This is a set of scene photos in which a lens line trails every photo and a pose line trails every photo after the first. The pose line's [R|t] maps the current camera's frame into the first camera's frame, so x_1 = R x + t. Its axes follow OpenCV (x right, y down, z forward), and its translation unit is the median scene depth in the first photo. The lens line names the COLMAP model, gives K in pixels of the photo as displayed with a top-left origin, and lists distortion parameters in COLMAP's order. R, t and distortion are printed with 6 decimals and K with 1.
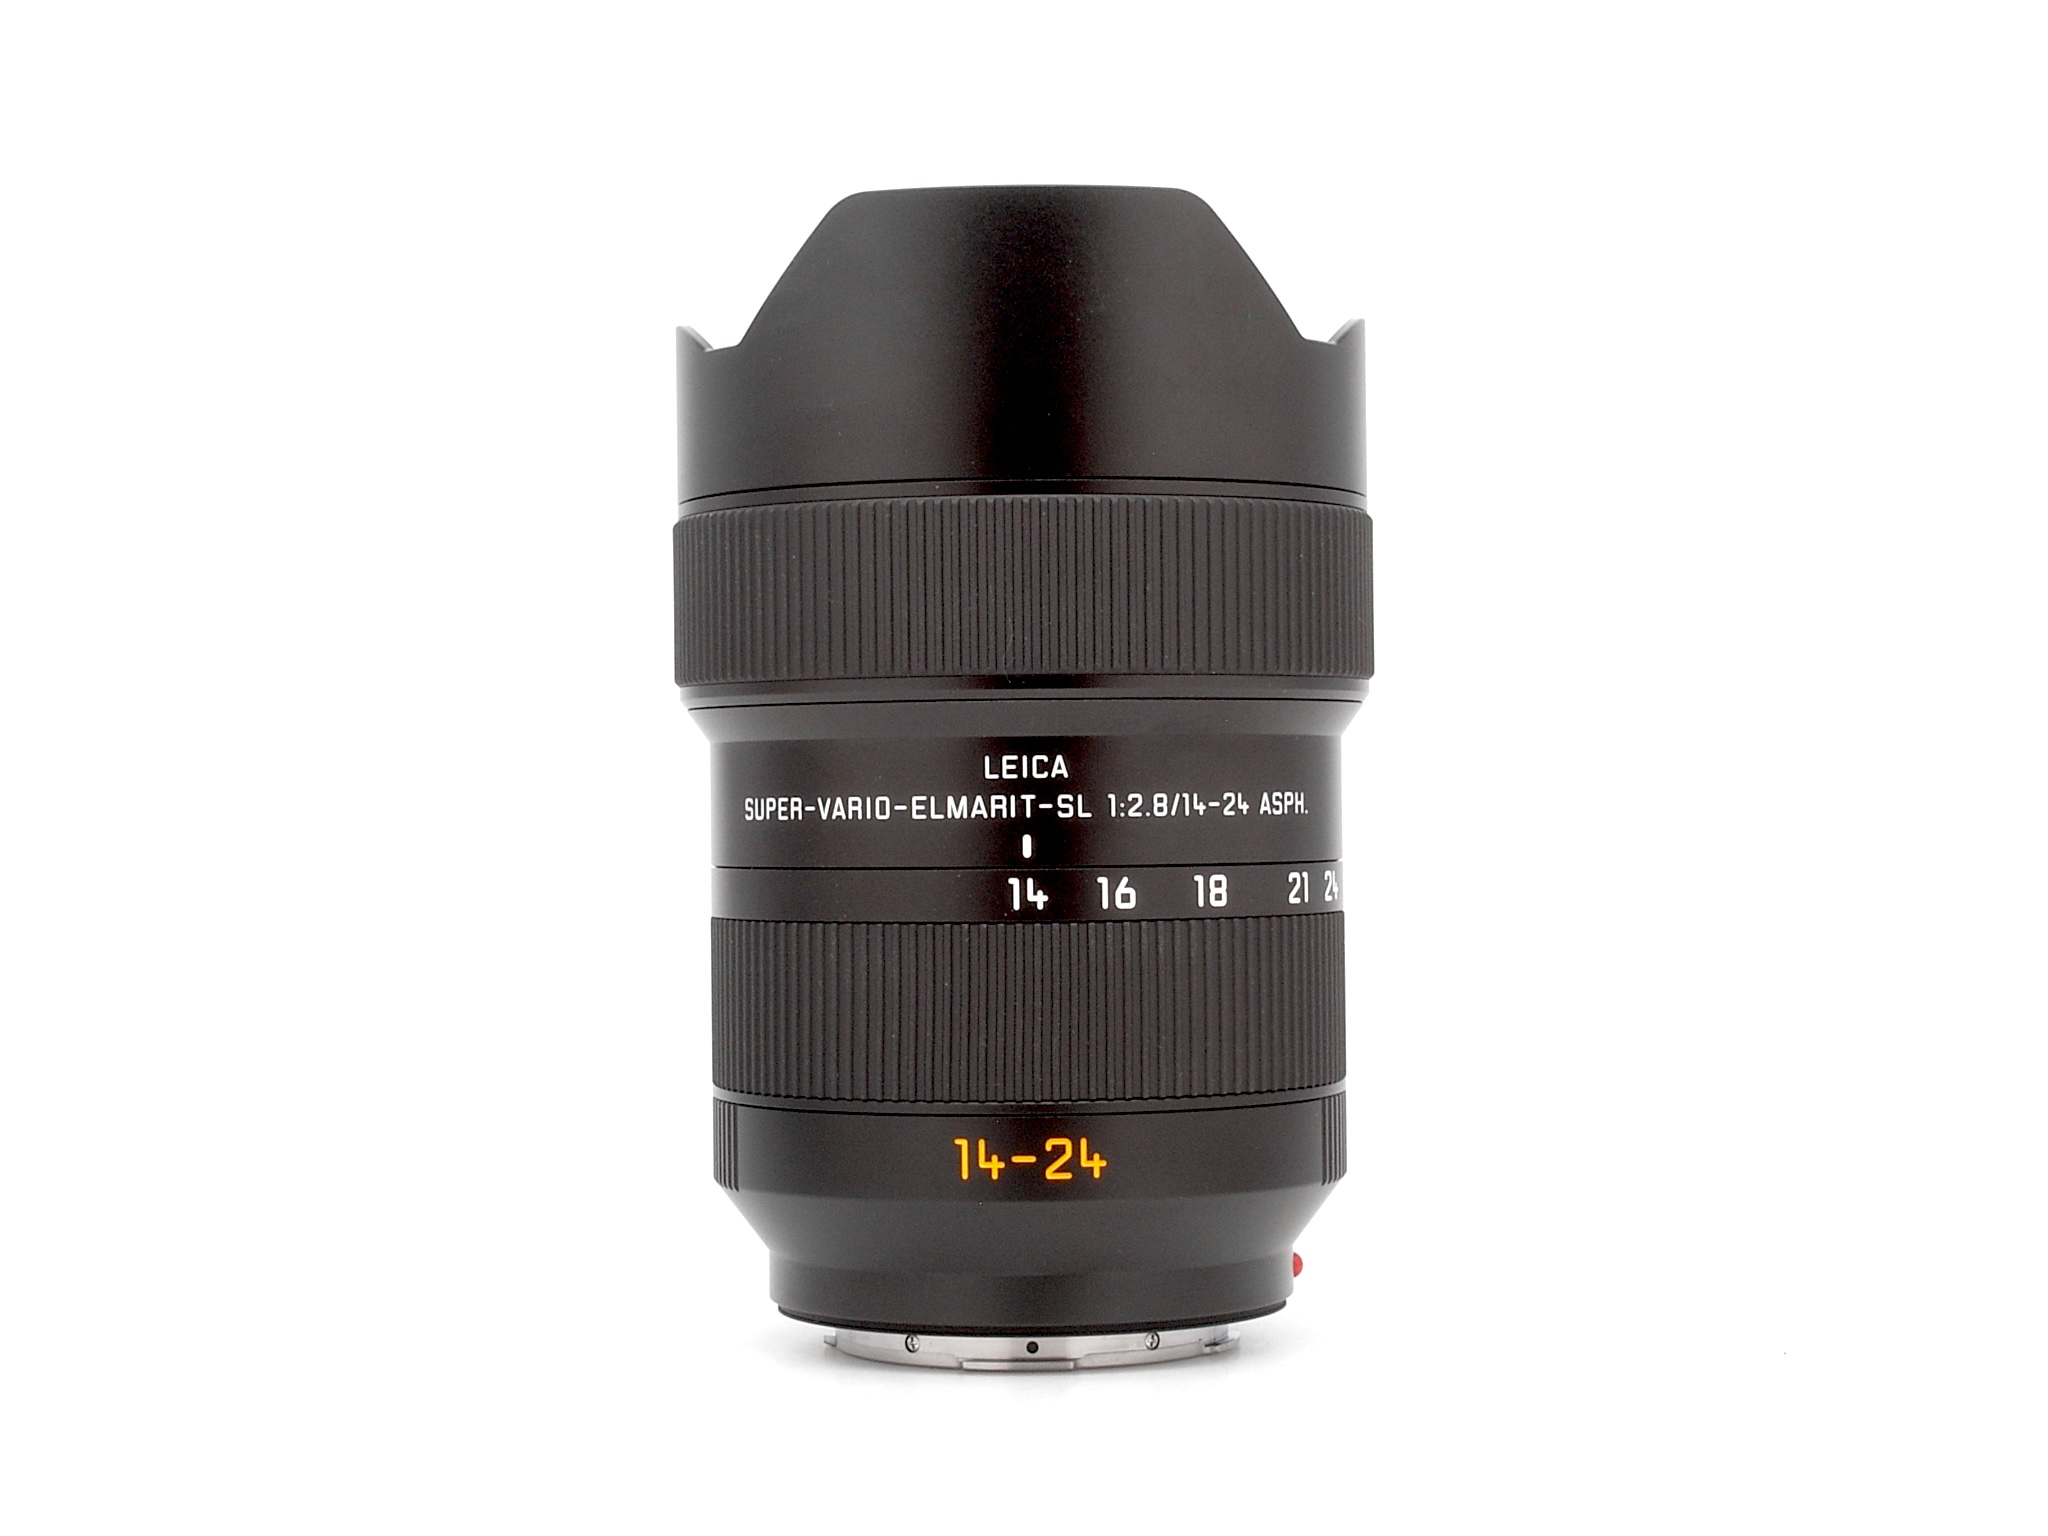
lens RADIAL K [[4168.7, 0, 1024.0], [0, 4168.7, 768.0], [0, 0, 1]] dist [0.151652, -0.068190]
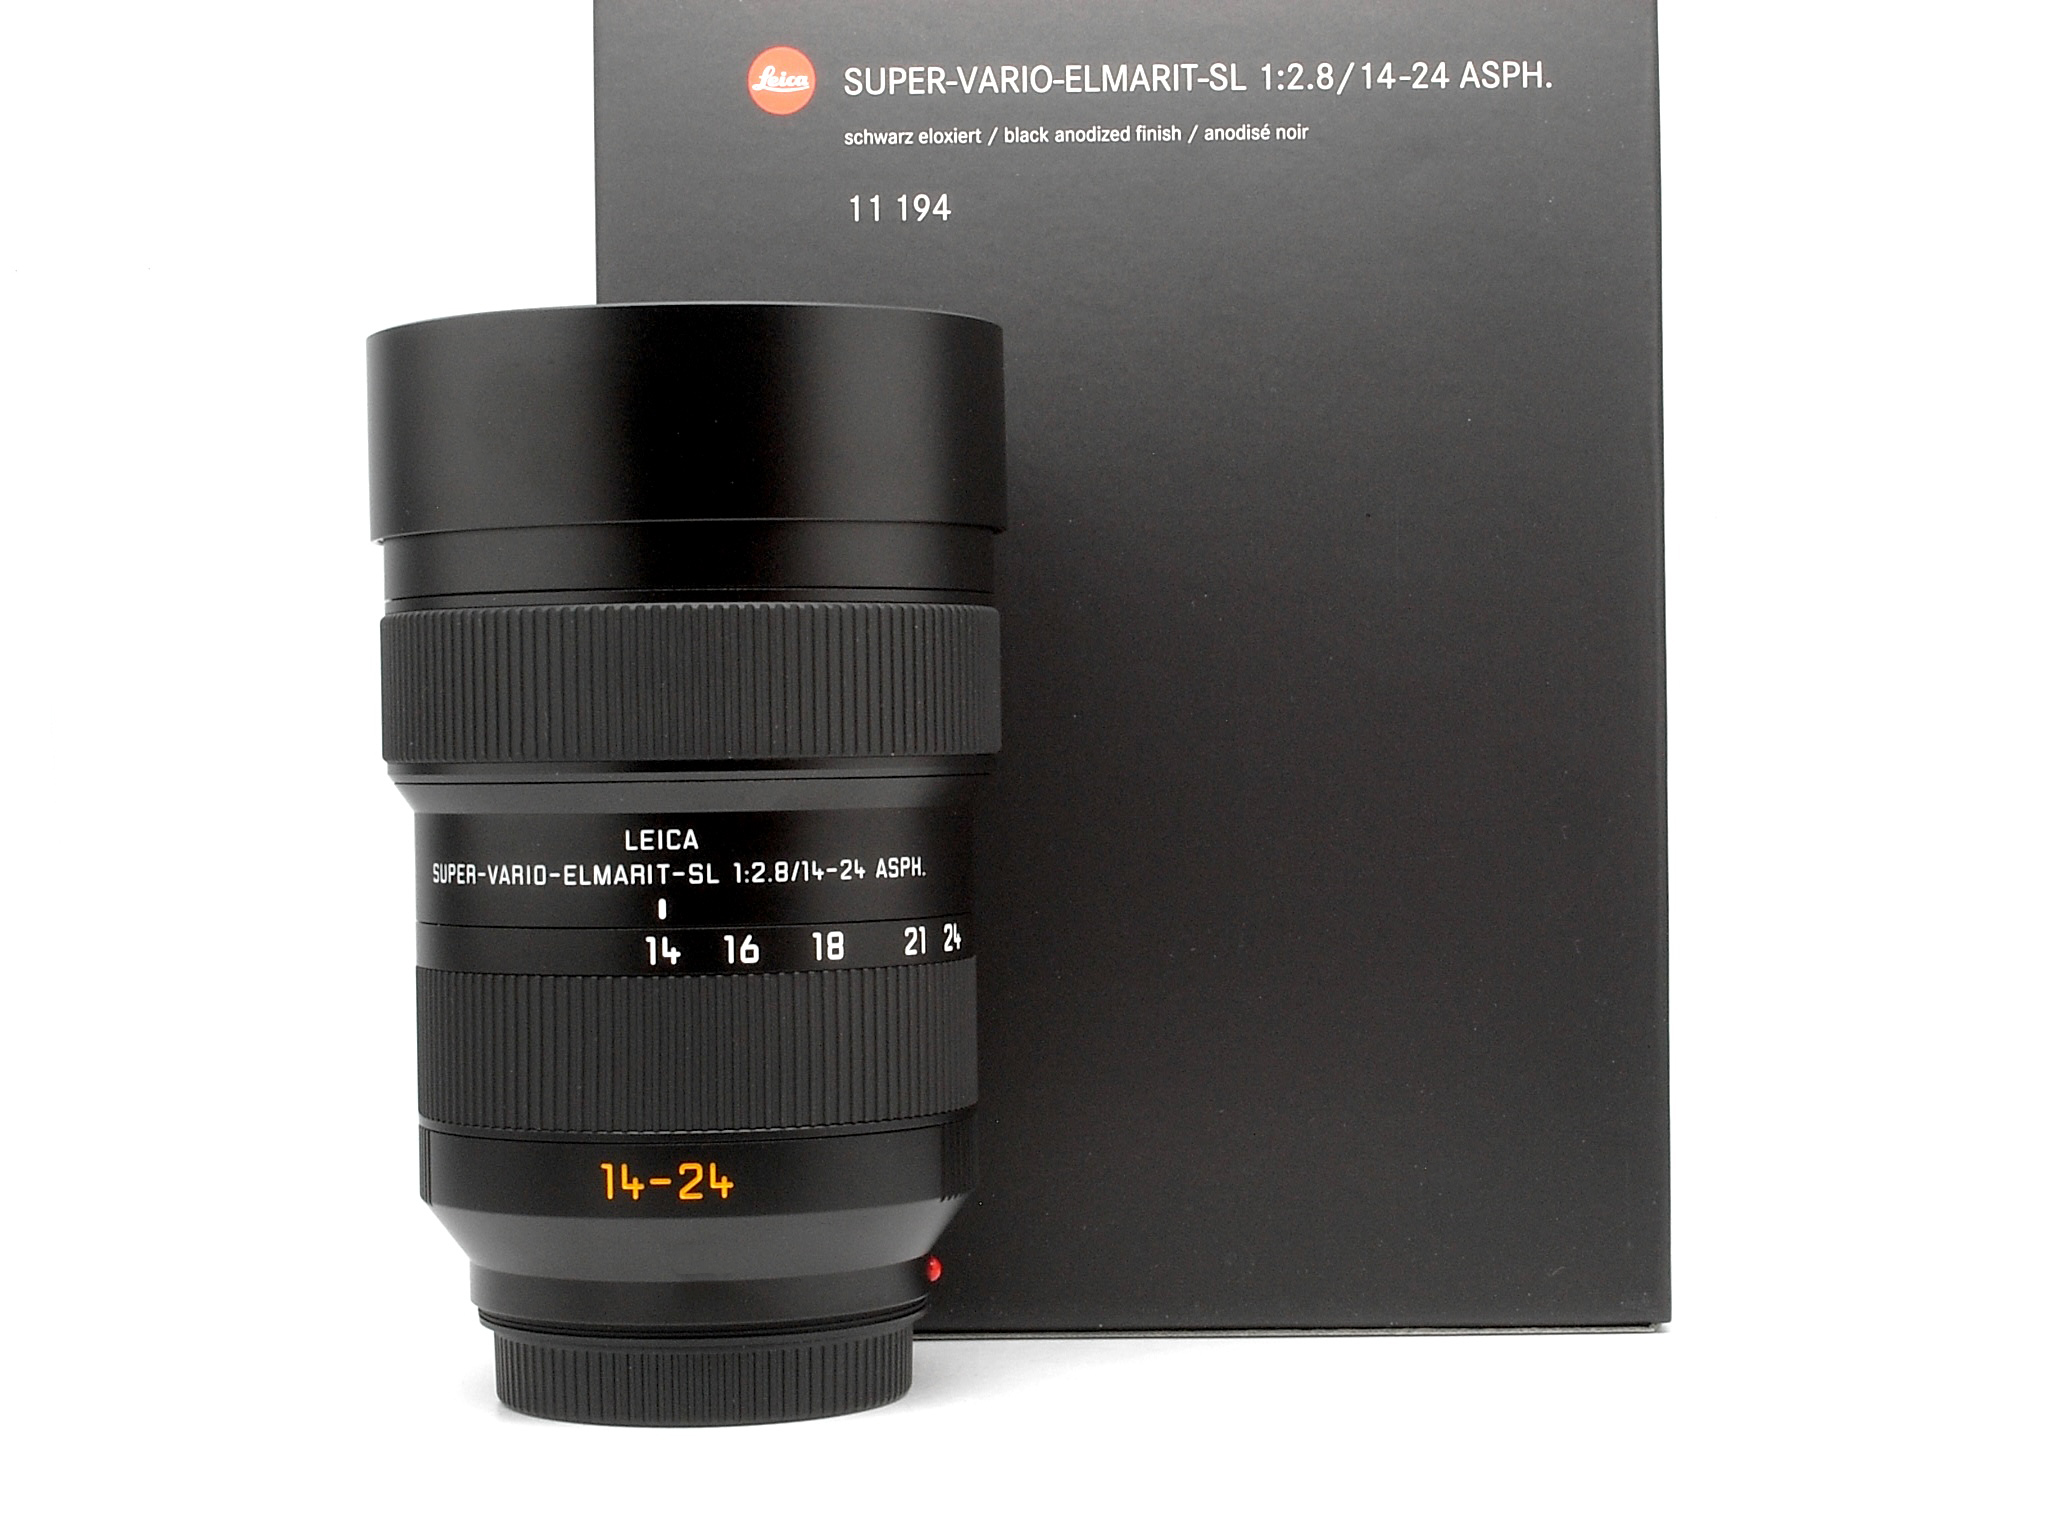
lens RADIAL K [[4168.7, 0, 1024.0], [0, 4168.7, 768.0], [0, 0, 1]] dist [0.151652, -0.068190]
pose [[0.999269, -0.003580, -0.038057, 0.143633], [0.004209, 0.999856, 0.016447, -0.038382], [0.037993, -0.016595, 0.999140, -0.142130]]
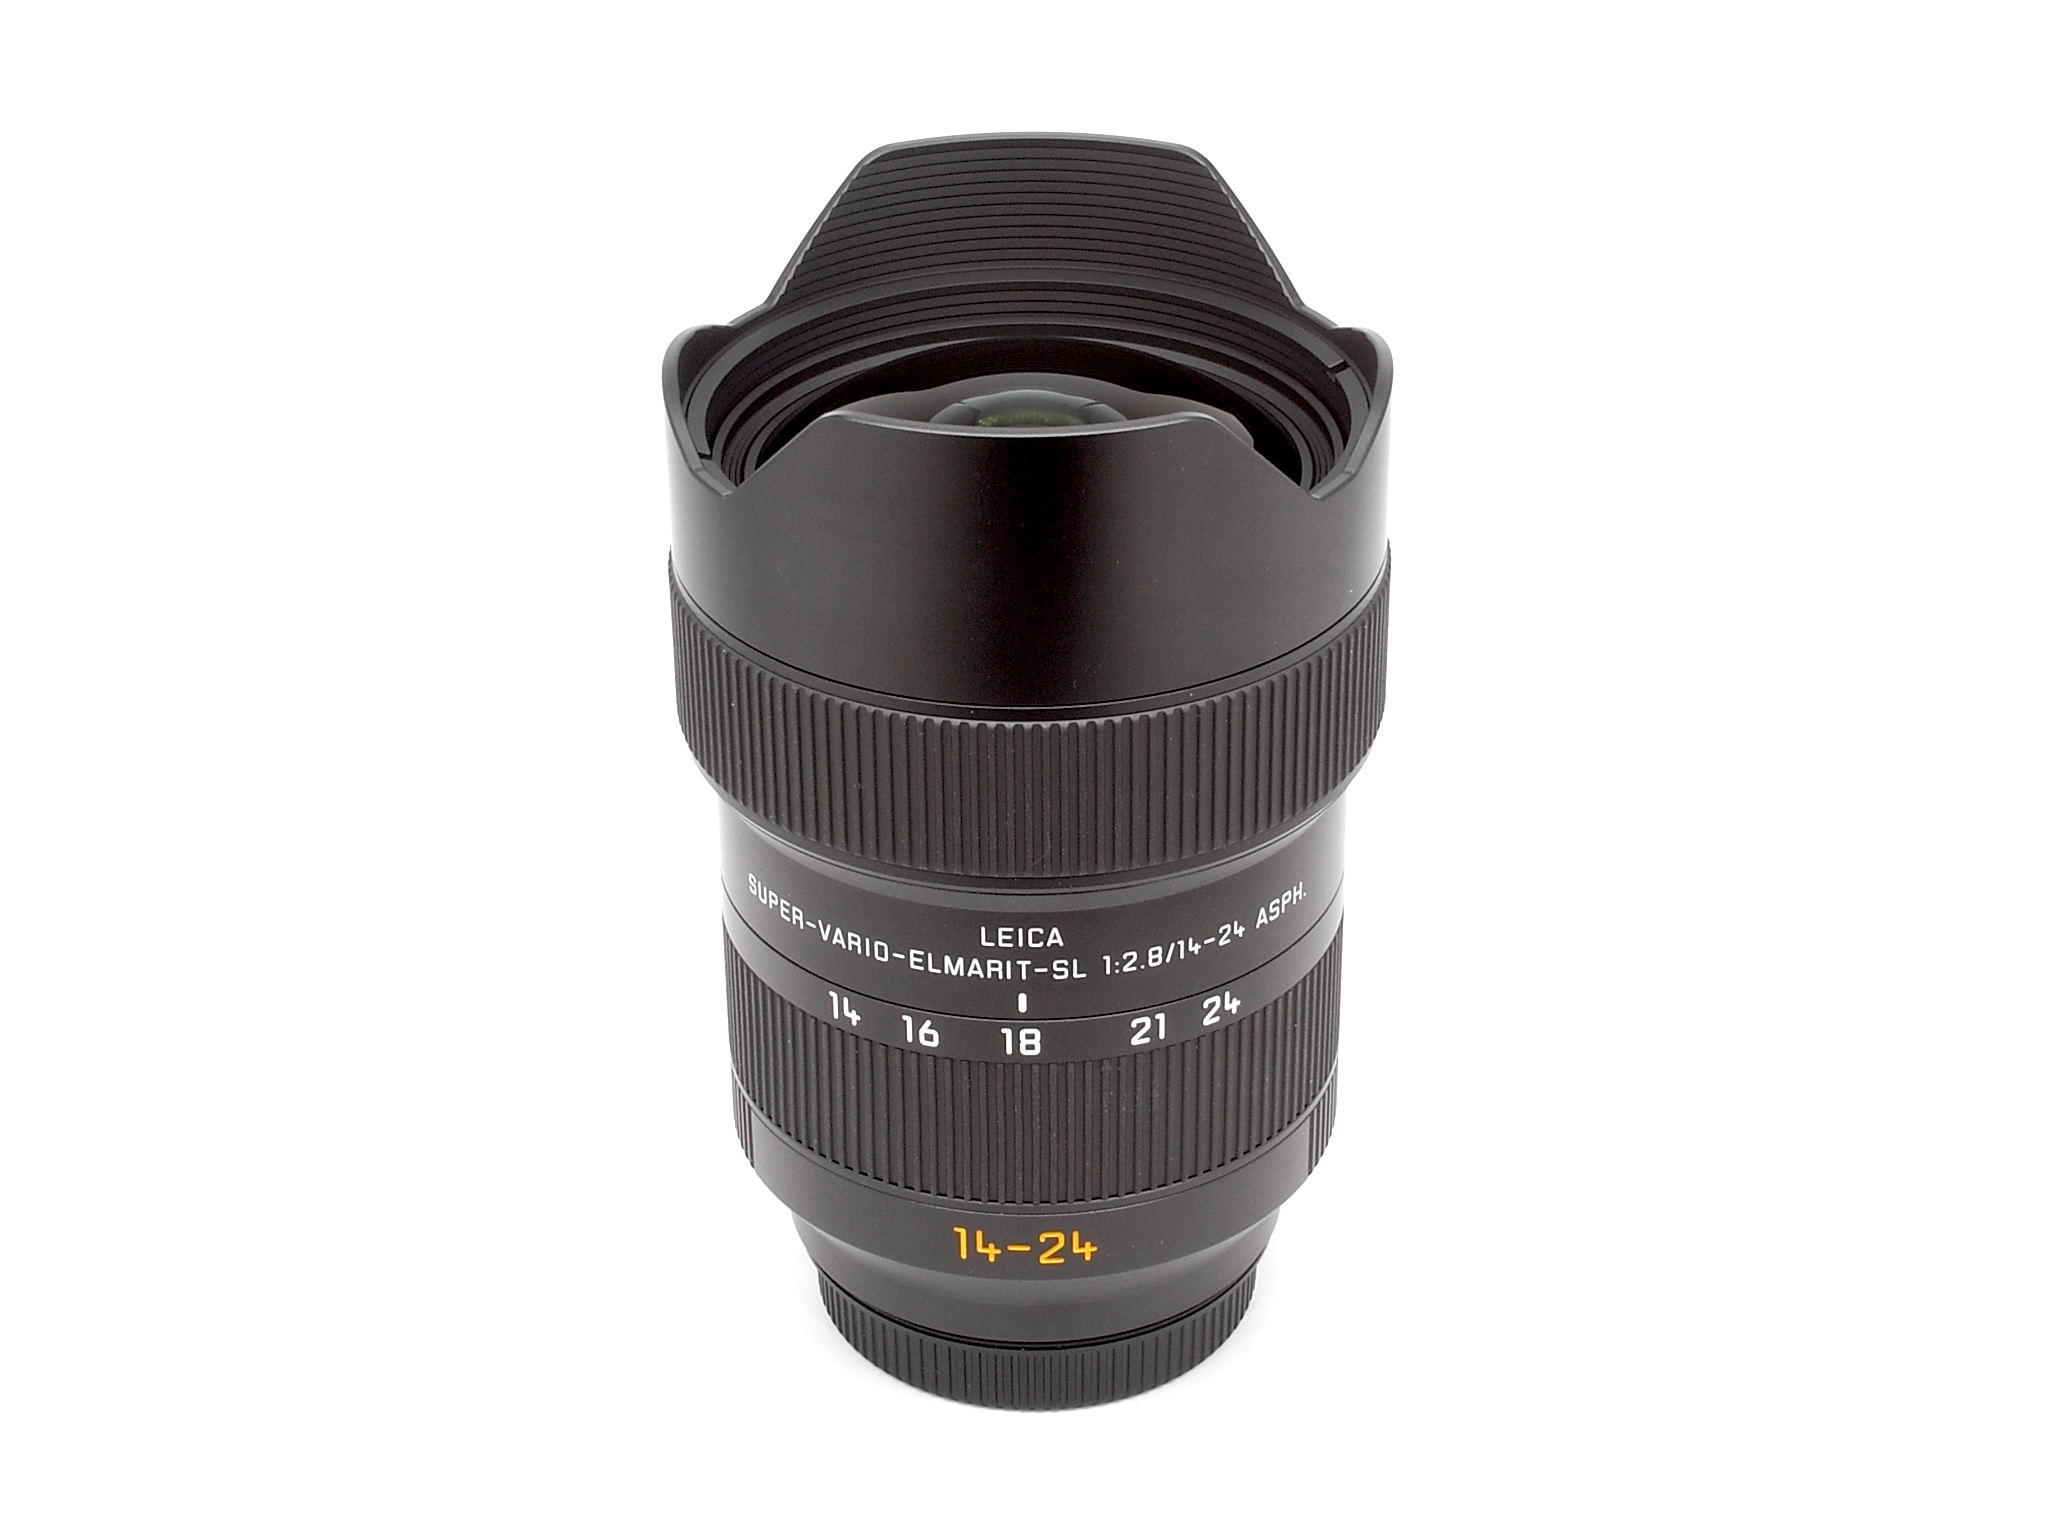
lens RADIAL K [[4168.7, 0, 1024.0], [0, 4168.7, 768.0], [0, 0, 1]] dist [0.151652, -0.068190]
pose [[0.999536, 0.017598, -0.024875, 0.025367], [-0.002068, 0.853667, 0.520816, -0.559965], [0.030400, -0.520523, 0.853307, 0.159895]]
